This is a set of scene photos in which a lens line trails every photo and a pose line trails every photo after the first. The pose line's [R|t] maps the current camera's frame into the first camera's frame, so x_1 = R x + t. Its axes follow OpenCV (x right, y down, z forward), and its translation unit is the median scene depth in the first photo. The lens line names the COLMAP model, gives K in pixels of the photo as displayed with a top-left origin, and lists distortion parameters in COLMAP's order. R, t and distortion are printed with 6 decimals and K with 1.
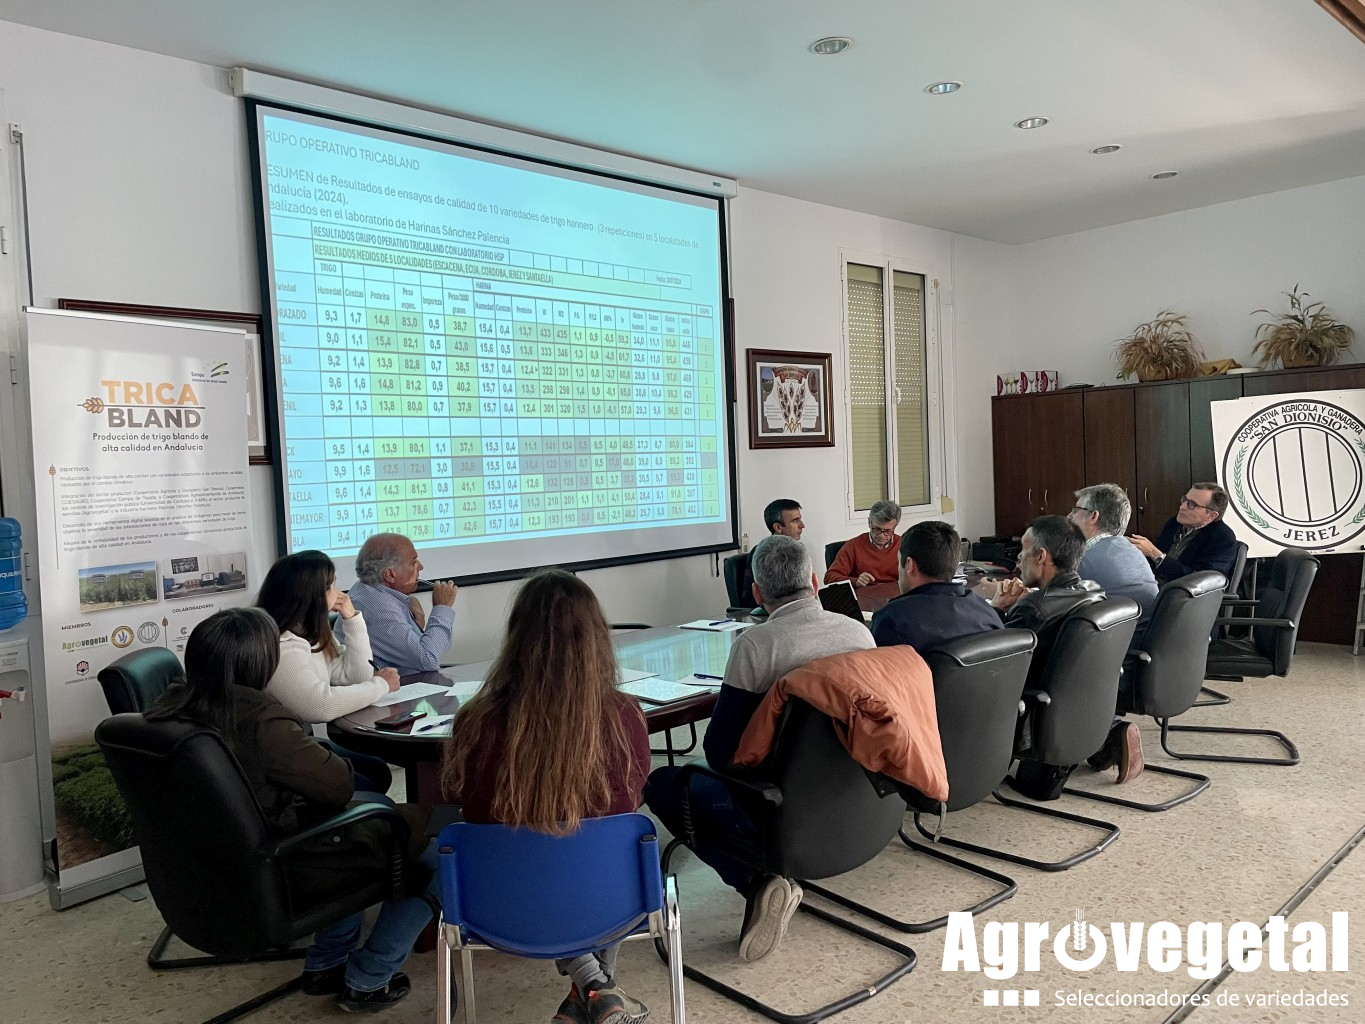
lens RADIAL K [[1041.1, 0, 682.2], [0, 1041.1, 517.1], [0, 0, 1]] dist [0.062474, -0.021137]
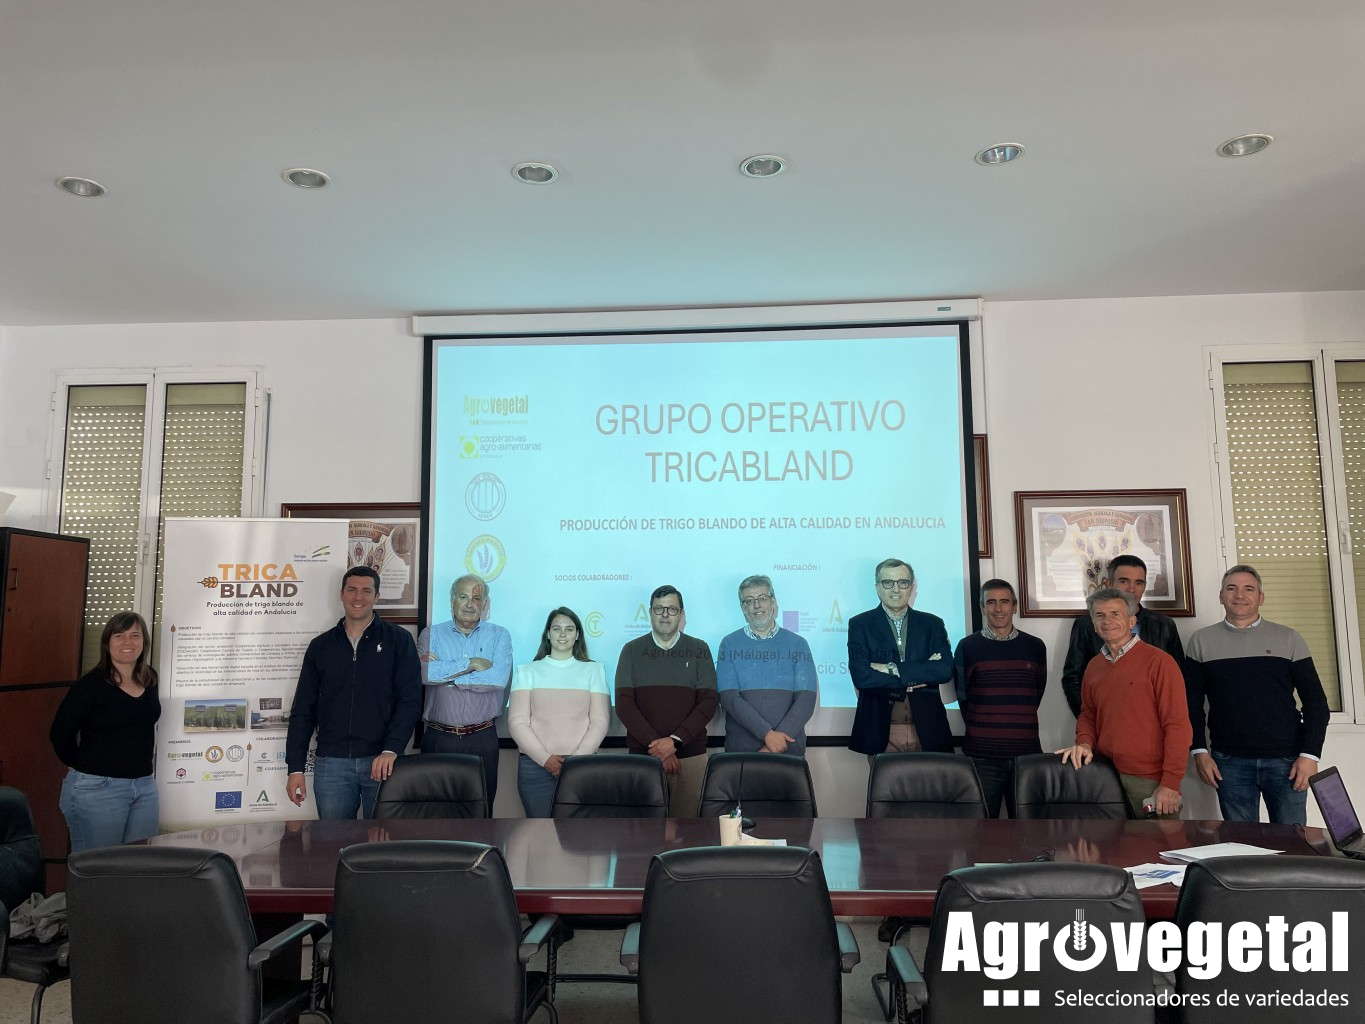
lens RADIAL K [[1041.1, 0, 677.0], [0, 1041.1, 514.3], [0, 0, 1]] dist [0.062474, -0.021137]
pose [[0.687068, -0.049296, -0.724919, 0.786609], [-0.055312, 0.991252, -0.119832, -0.055374], [0.724484, 0.122429, 0.678331, 0.439672]]
